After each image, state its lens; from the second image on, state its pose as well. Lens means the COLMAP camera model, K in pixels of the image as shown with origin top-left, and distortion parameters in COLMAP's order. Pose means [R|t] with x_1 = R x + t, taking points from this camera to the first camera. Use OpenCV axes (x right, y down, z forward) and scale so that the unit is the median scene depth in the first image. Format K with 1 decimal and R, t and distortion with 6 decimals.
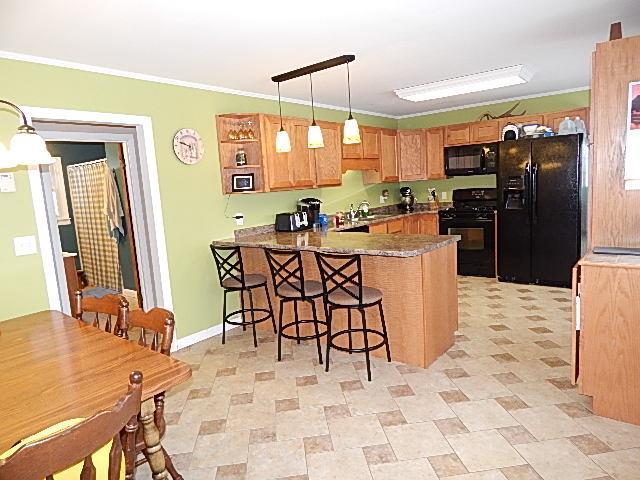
lens RADIAL K [[428.2, 0, 315.2], [0, 428.2, 239.2], [0, 0, 1]] dist [0.004793, -0.005036]
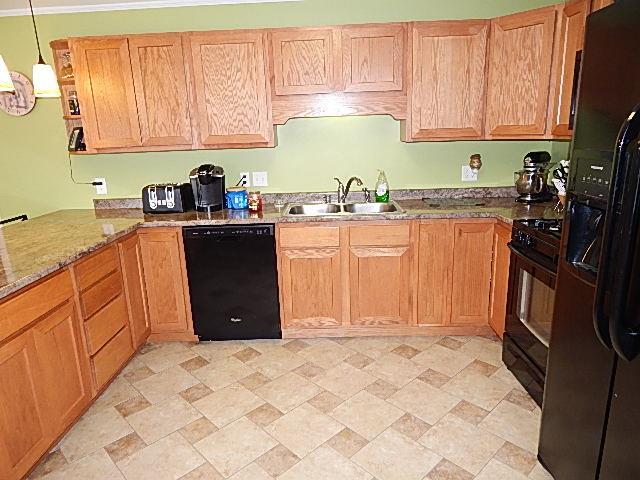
lens RADIAL K [[428.2, 0, 323.6], [0, 428.2, 237.6], [0, 0, 1]] dist [0.004793, -0.005036]
pose [[0.602542, 0.229688, -0.764321, 0.553358], [-0.105600, 0.972216, 0.208914, -0.130112], [0.791070, -0.045167, 0.610056, 0.683031]]
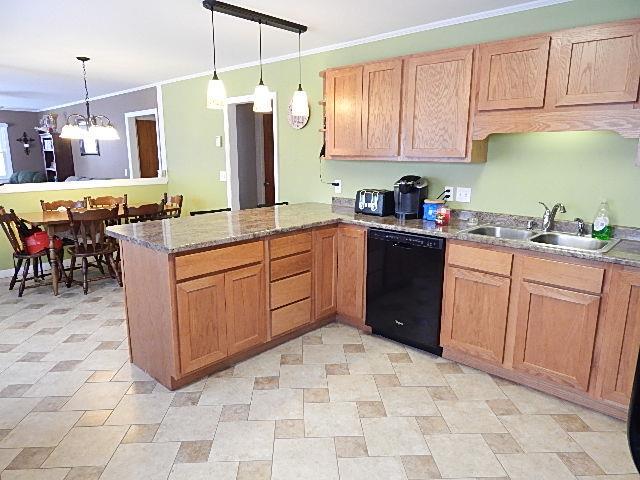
lens RADIAL K [[428.2, 0, 319.9], [0, 428.2, 237.4], [0, 0, 1]] dist [0.004793, -0.005036]
pose [[-0.074858, 0.253582, -0.964413, 0.626191], [-0.135160, 0.955622, 0.261761, -0.147607], [0.987992, 0.149945, -0.037262, 0.822996]]
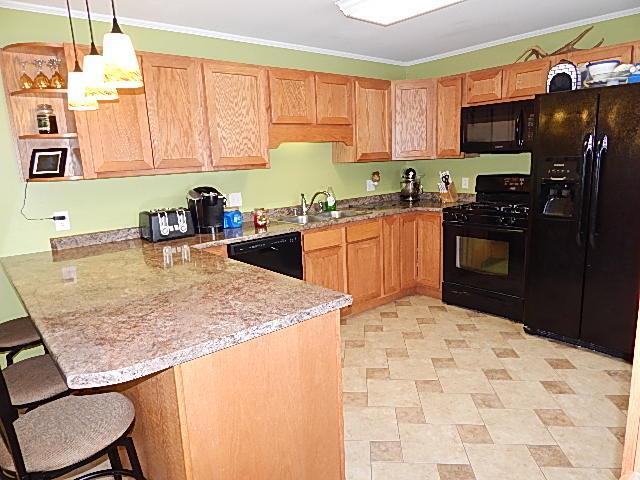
lens RADIAL K [[428.2, 0, 315.3], [0, 428.2, 237.5], [0, 0, 1]] dist [0.004793, -0.005036]
pose [[0.978945, 0.055144, -0.196535, 0.255574], [-0.041960, 0.996620, 0.070632, -0.066523], [0.199766, -0.060898, 0.977949, 0.369382]]
